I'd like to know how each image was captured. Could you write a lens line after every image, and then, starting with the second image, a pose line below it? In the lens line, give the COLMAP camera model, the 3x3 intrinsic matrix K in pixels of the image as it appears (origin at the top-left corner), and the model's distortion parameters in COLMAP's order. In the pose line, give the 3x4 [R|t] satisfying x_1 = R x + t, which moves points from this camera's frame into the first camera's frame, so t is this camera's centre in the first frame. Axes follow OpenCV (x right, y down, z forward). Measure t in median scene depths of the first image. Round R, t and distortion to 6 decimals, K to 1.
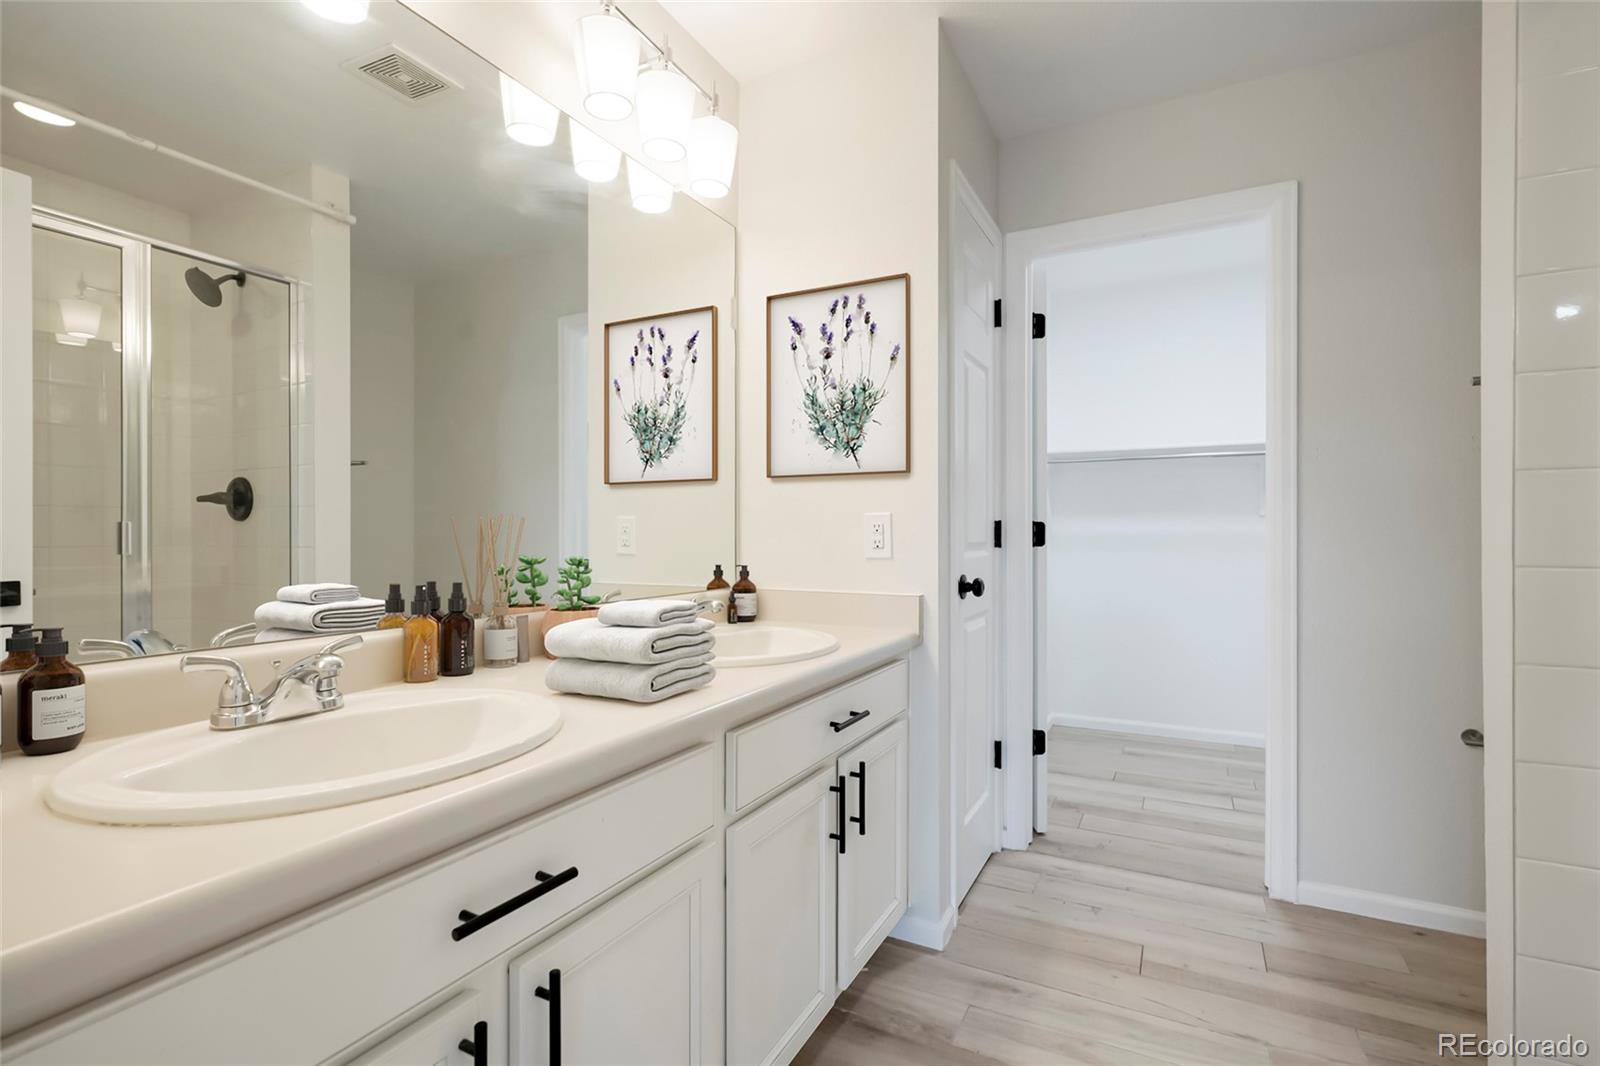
lens RADIAL K [[729.0, 0, 800.0], [0, 729.0, 533.0], [0, 0, 1]] dist [0.002230, 0.000681]
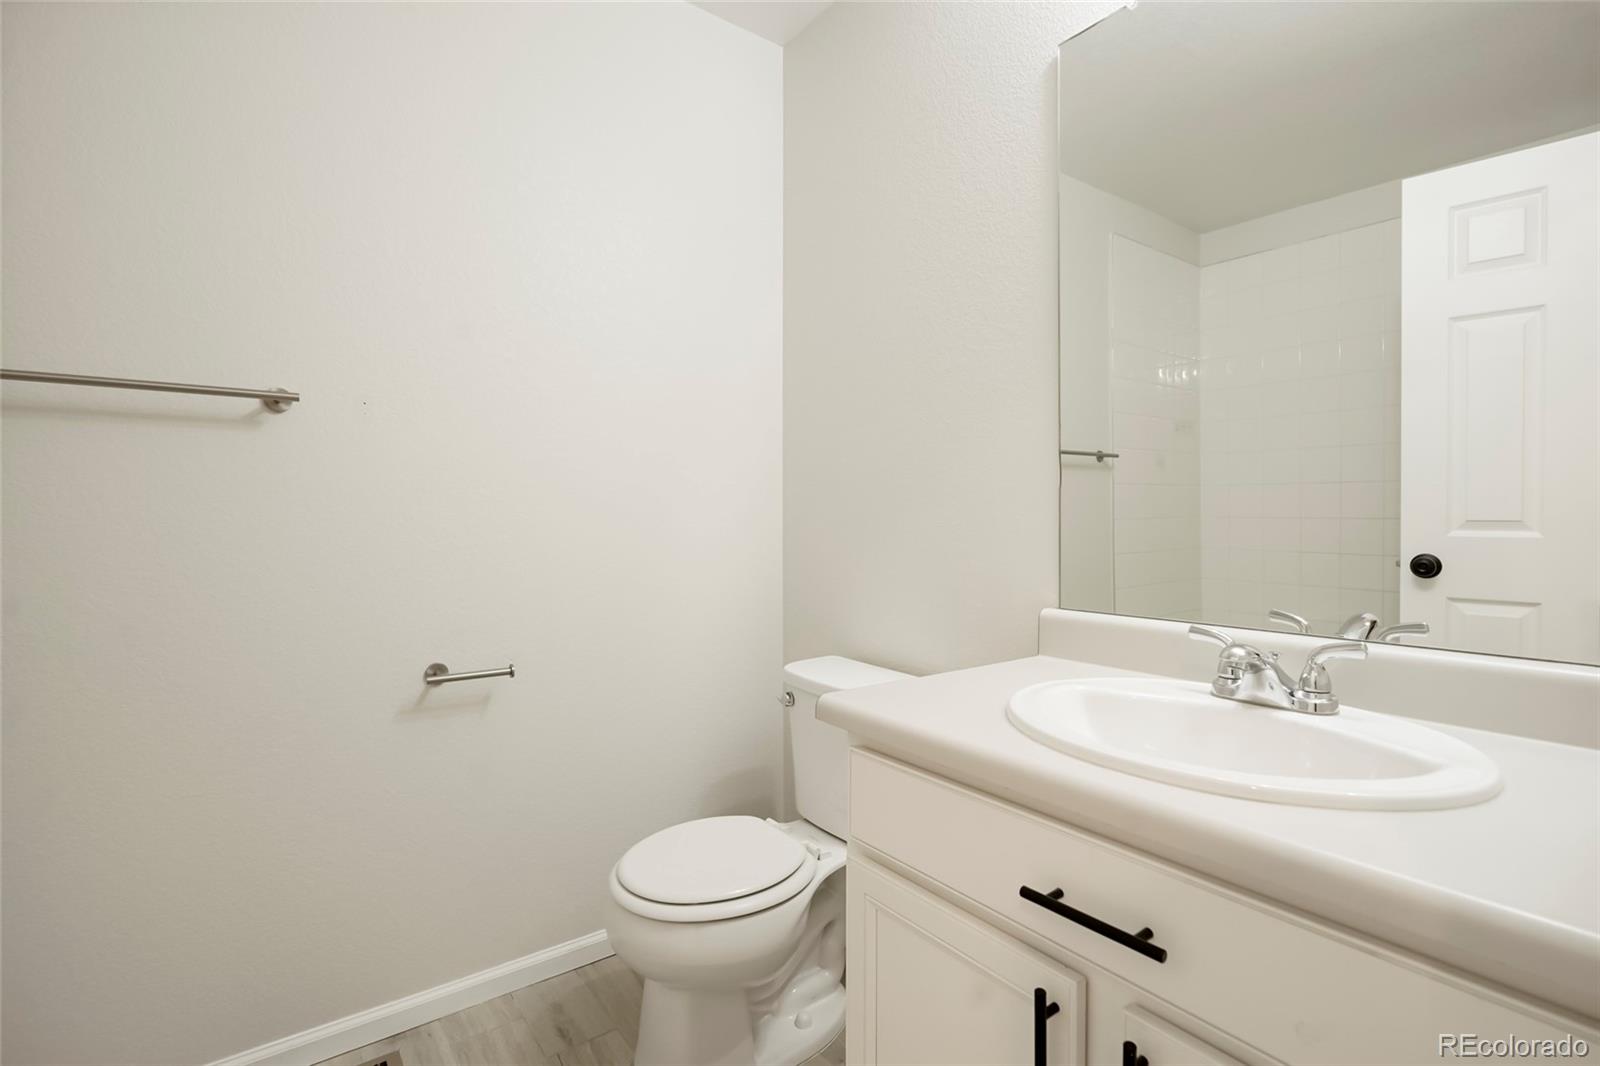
lens RADIAL K [[729.0, 0, 800.0], [0, 729.0, 533.0], [0, 0, 1]] dist [0.002230, 0.000681]
pose [[-0.406634, 0.002016, -0.913589, 0.554408], [0.005802, 0.999983, -0.000375, 0.017063], [0.913573, -0.005454, -0.406638, 0.978361]]
